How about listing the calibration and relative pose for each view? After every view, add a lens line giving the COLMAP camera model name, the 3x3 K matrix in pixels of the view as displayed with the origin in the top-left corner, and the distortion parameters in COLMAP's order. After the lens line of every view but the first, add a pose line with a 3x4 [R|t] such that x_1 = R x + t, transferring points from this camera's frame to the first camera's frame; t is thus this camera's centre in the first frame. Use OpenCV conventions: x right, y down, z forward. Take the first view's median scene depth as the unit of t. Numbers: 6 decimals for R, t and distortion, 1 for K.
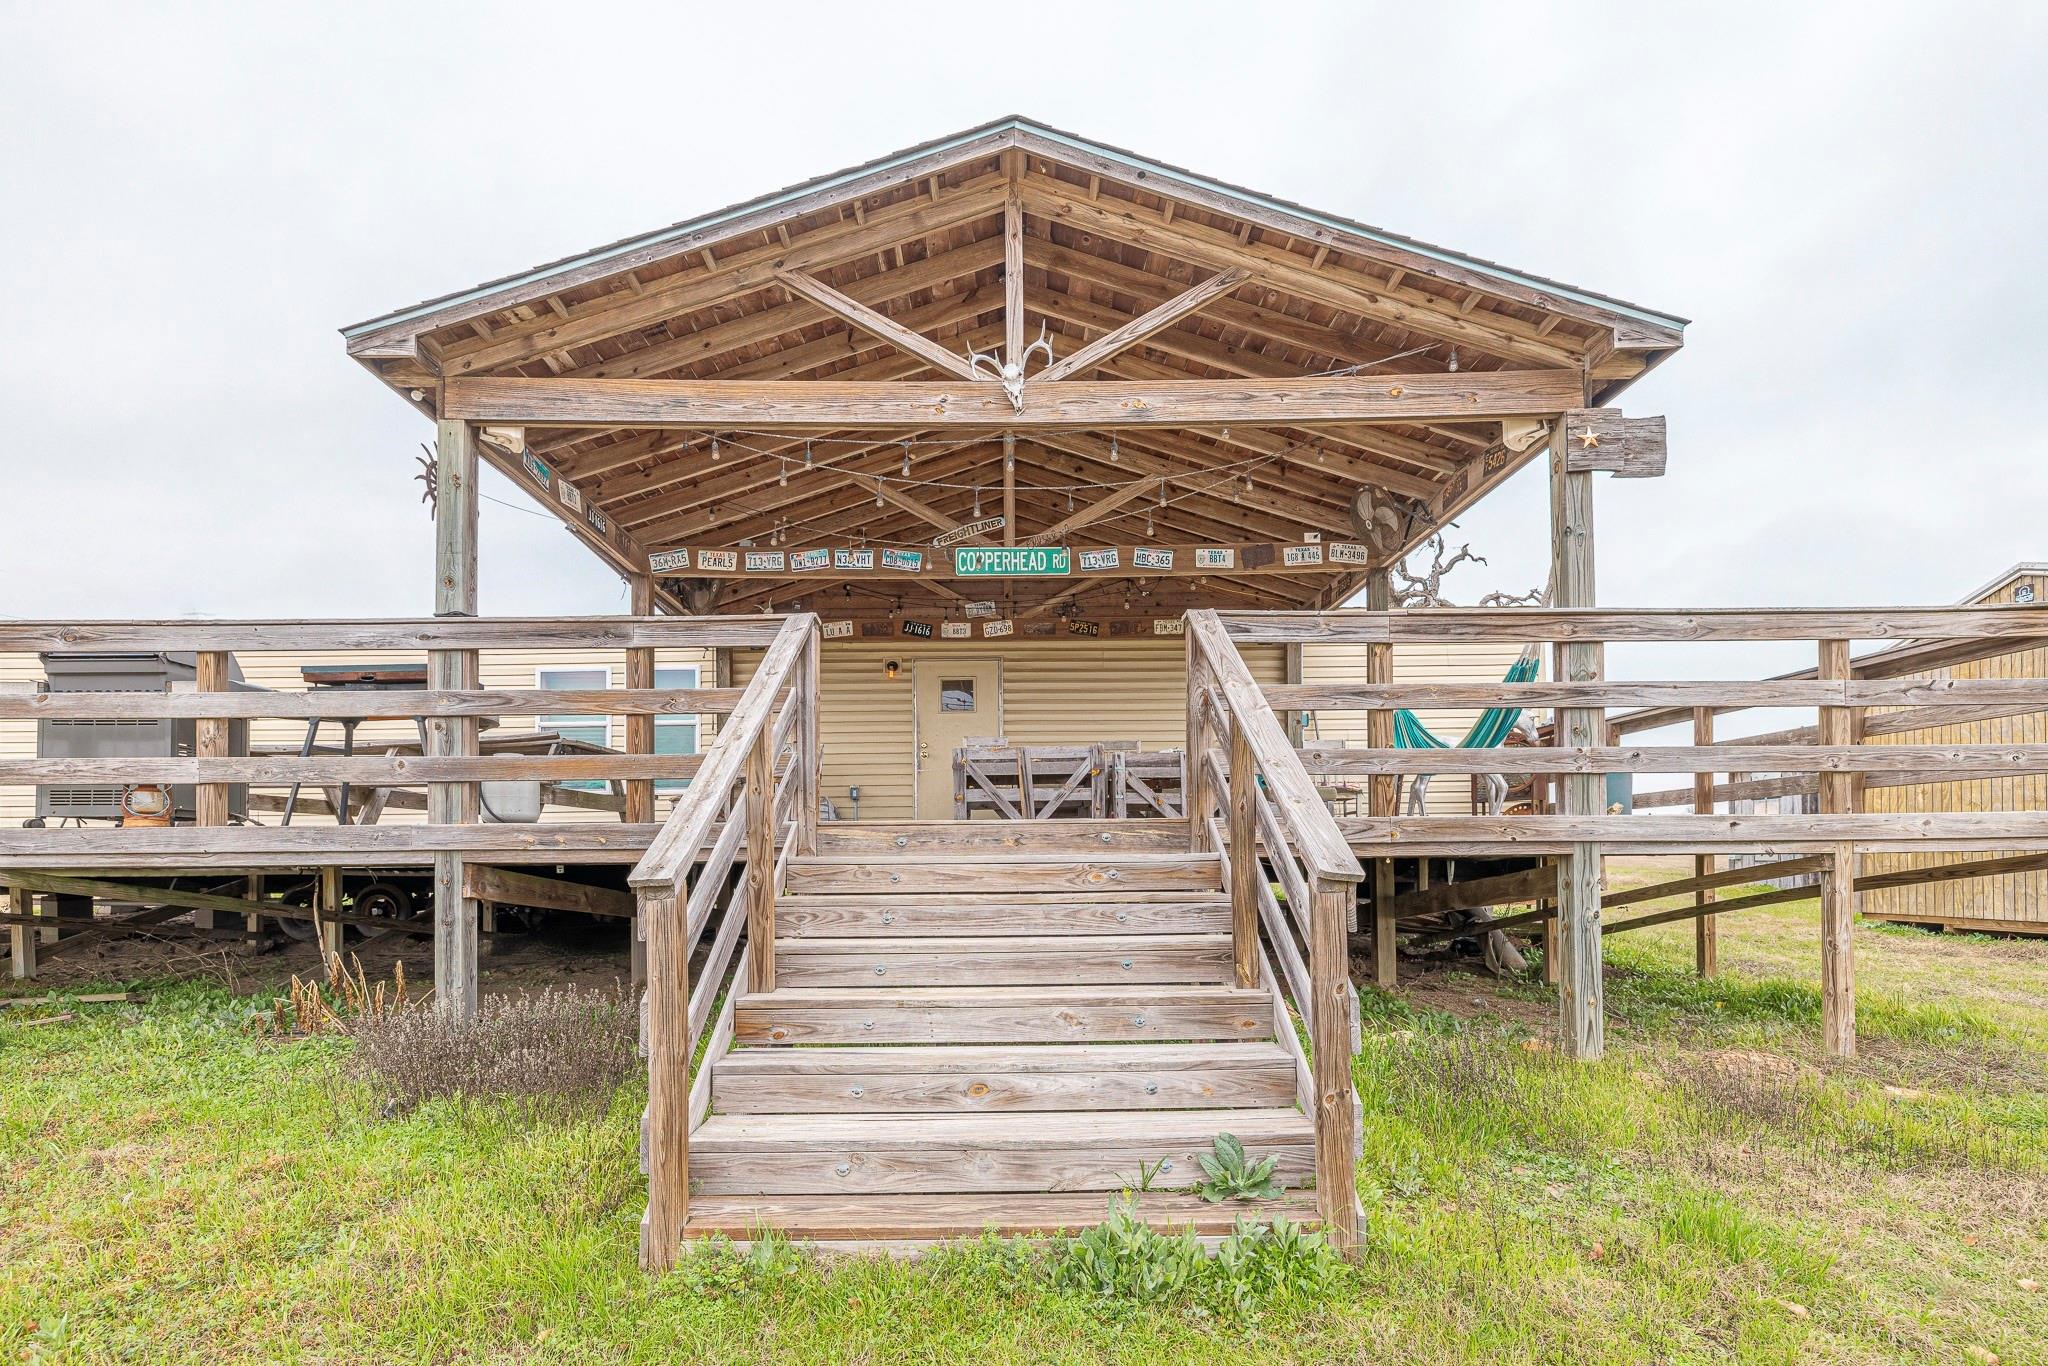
lens RADIAL K [[863.4, 0, 953.0], [0, 863.4, 828.7], [0, 0, 1]] dist [0.004794, -0.000958]
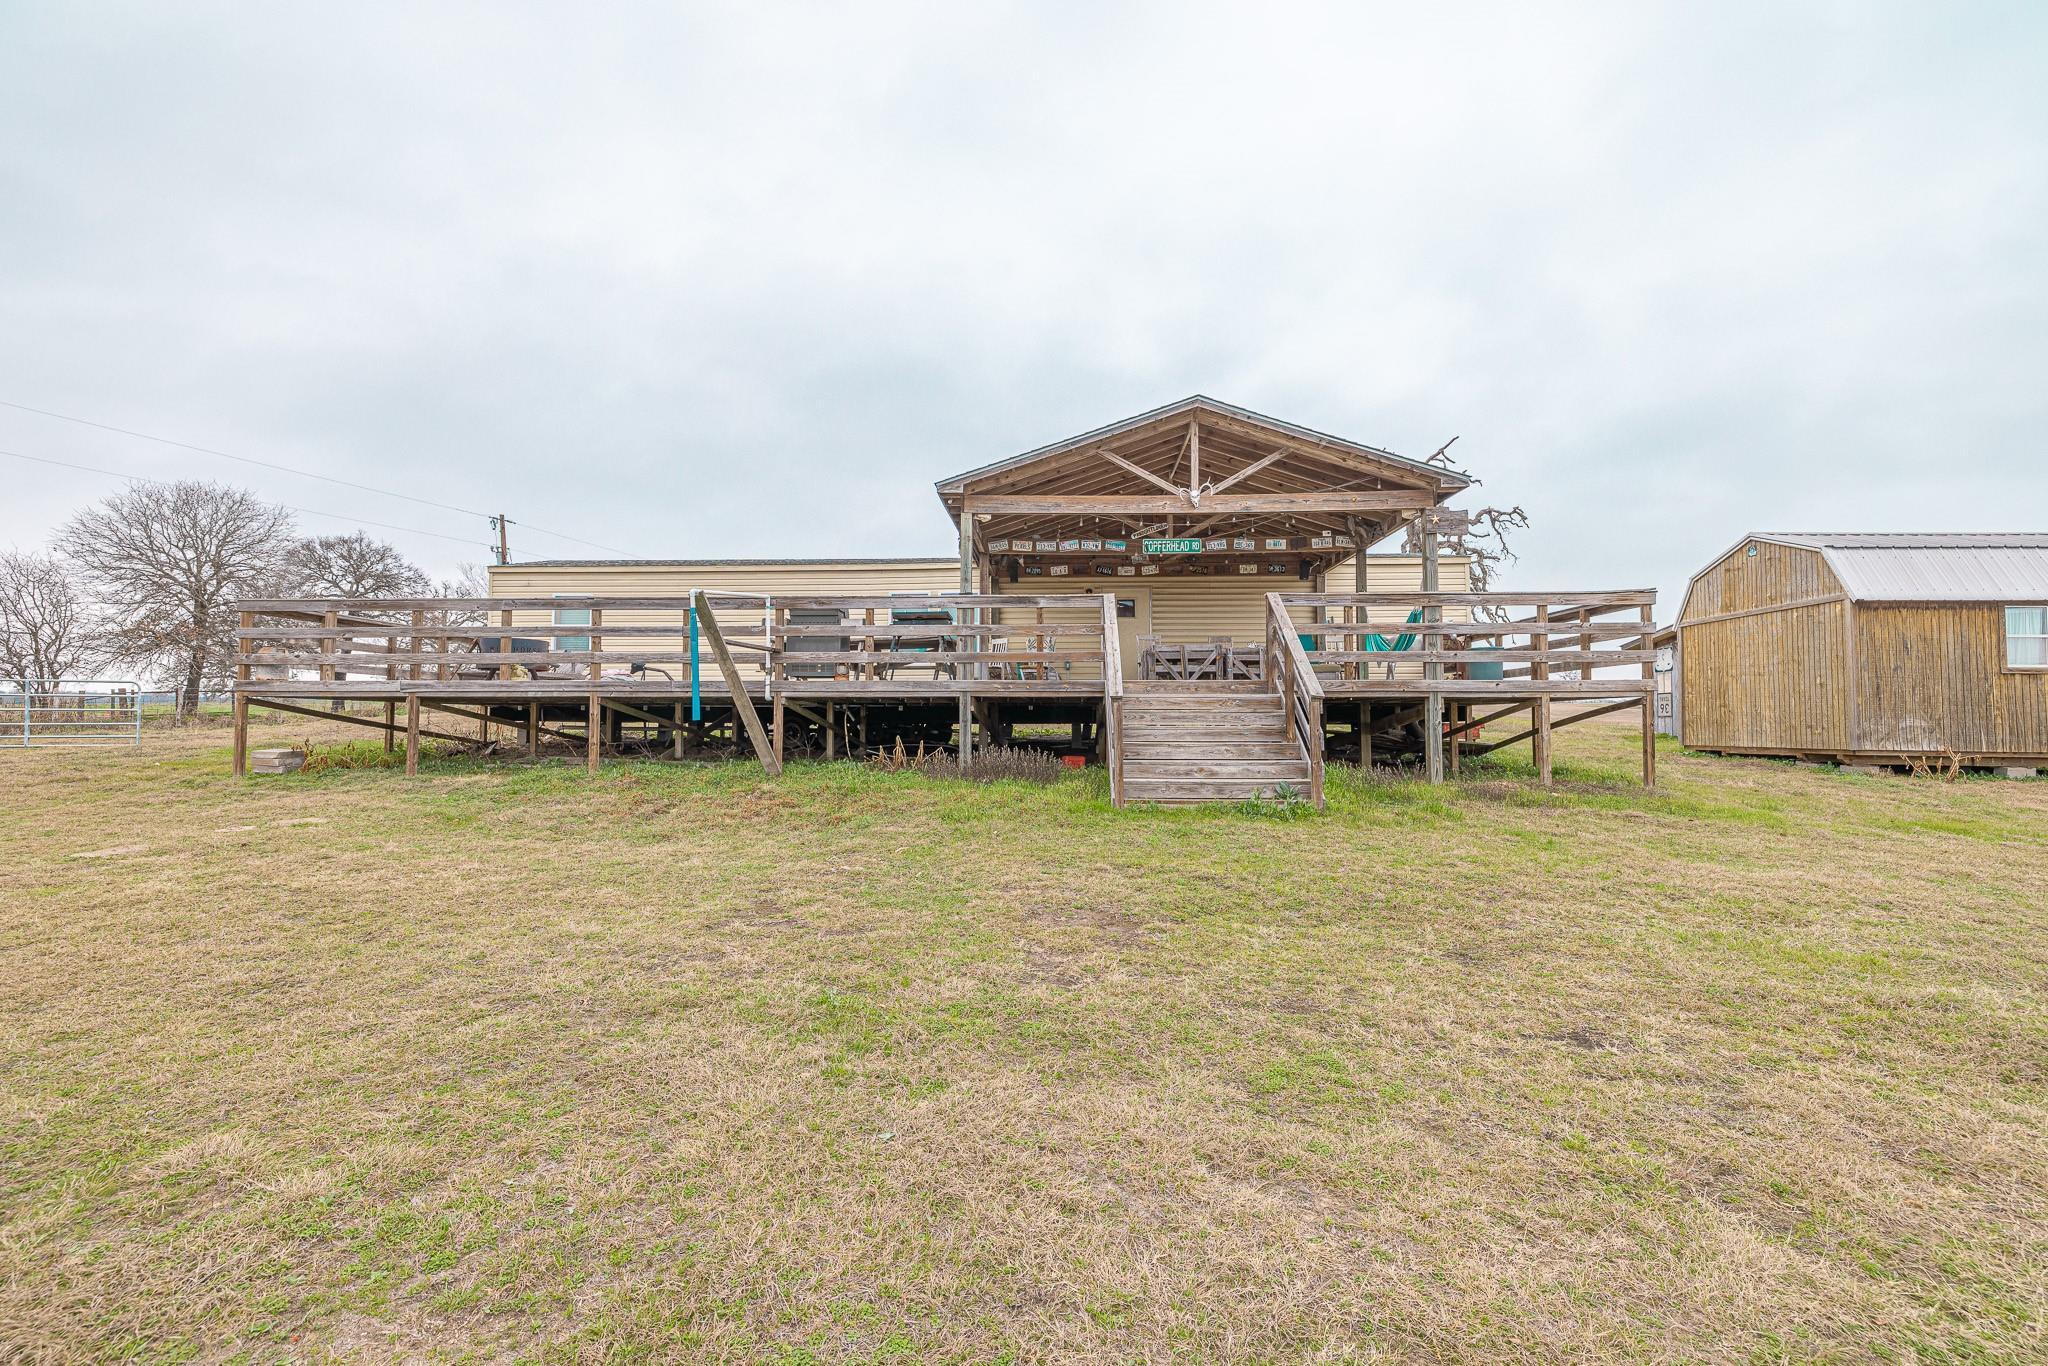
lens RADIAL K [[863.4, 0, 1033.3], [0, 863.4, 673.2], [0, 0, 1]] dist [0.004794, -0.000958]
pose [[0.999498, 0.007737, 0.030716, -0.420199], [-0.007041, 0.999717, -0.022702, 0.026408], [-0.030883, 0.022474, 0.999270, -1.283231]]
